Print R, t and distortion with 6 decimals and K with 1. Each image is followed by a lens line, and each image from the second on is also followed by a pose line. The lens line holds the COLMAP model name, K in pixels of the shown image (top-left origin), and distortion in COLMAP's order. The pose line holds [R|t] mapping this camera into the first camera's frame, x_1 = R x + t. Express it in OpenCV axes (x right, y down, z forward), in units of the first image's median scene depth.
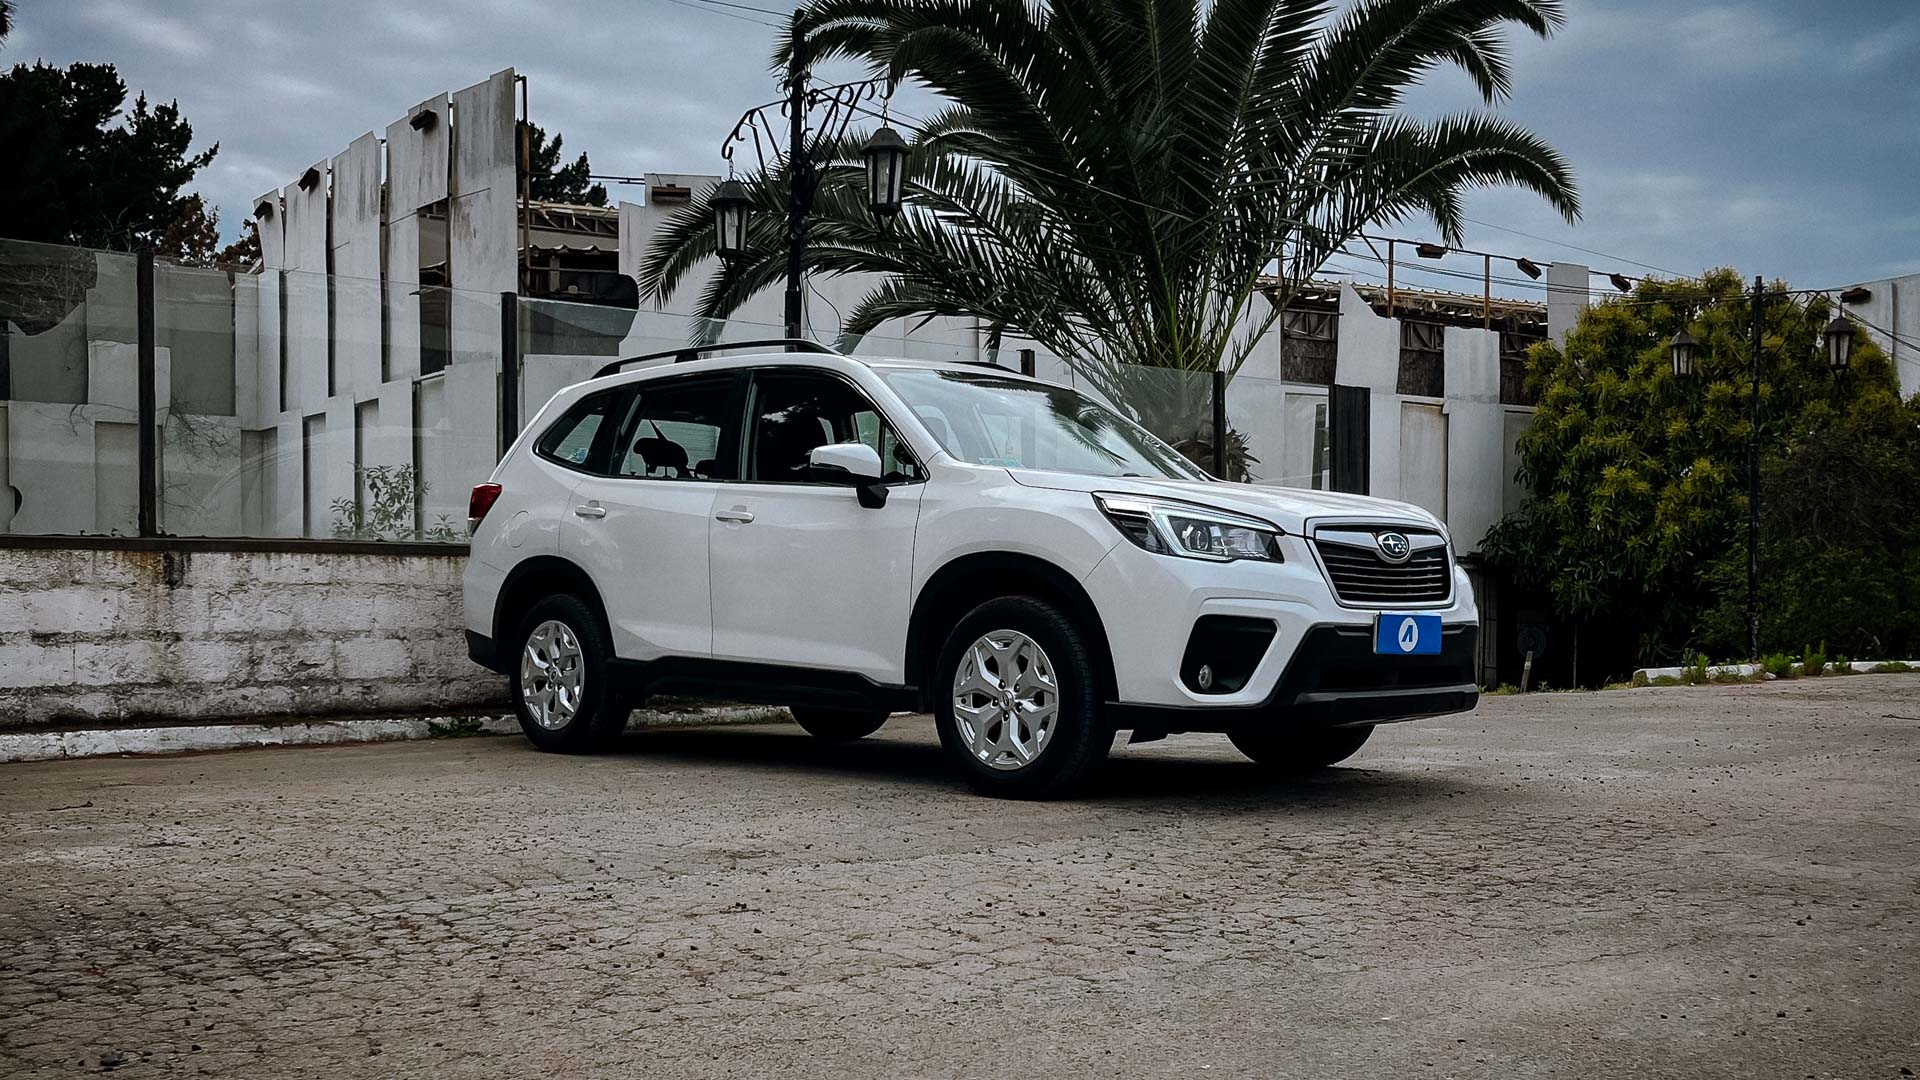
lens RADIAL K [[1910.5, 0, 821.6], [0, 1910.5, 617.5], [0, 0, 1]] dist [-0.001914, -0.008131]
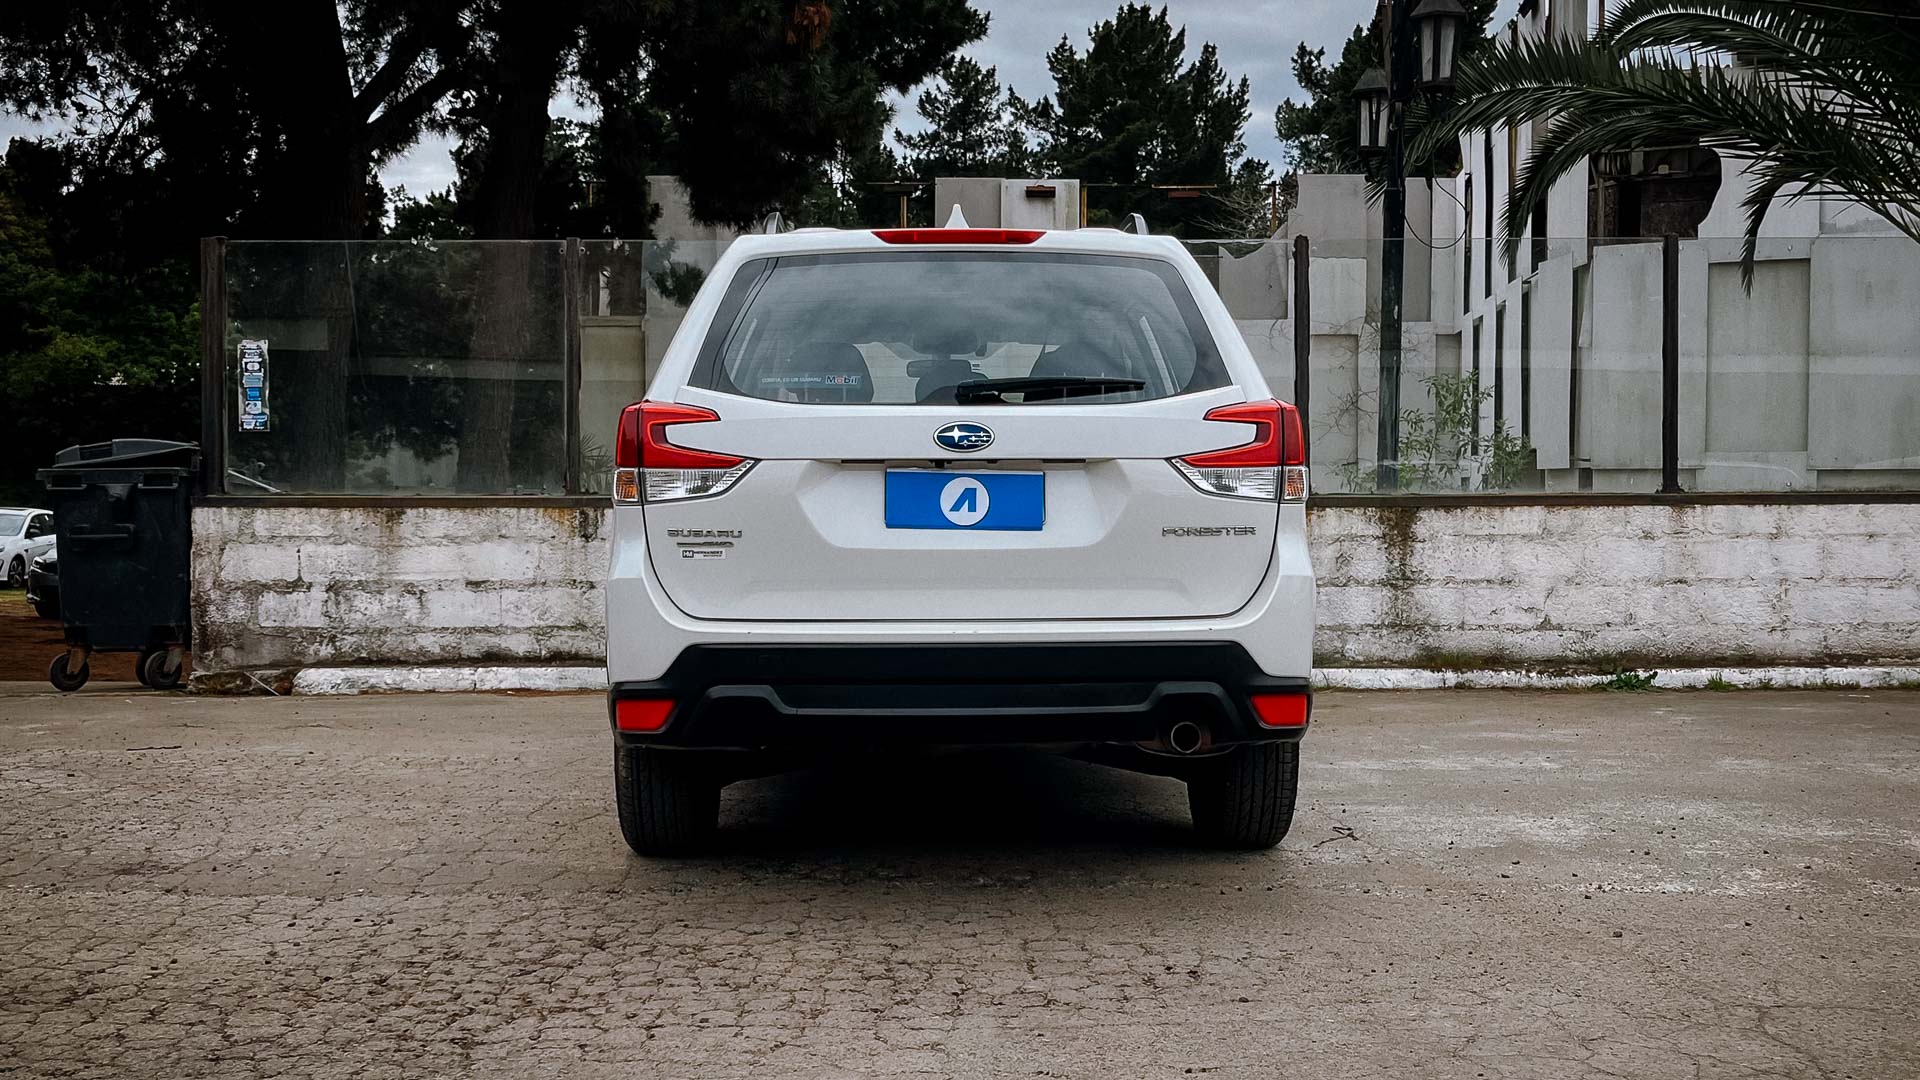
lens RADIAL K [[1876.6, 0, 960.0], [0, 1876.6, 540.0], [0, 0, 1]] dist [-0.007557, -0.005474]
pose [[0.792514, 0.014806, -0.609674, 0.321767], [-0.003564, 0.999801, 0.019647, -0.024801], [0.609844, -0.013398, 0.792409, 0.177866]]
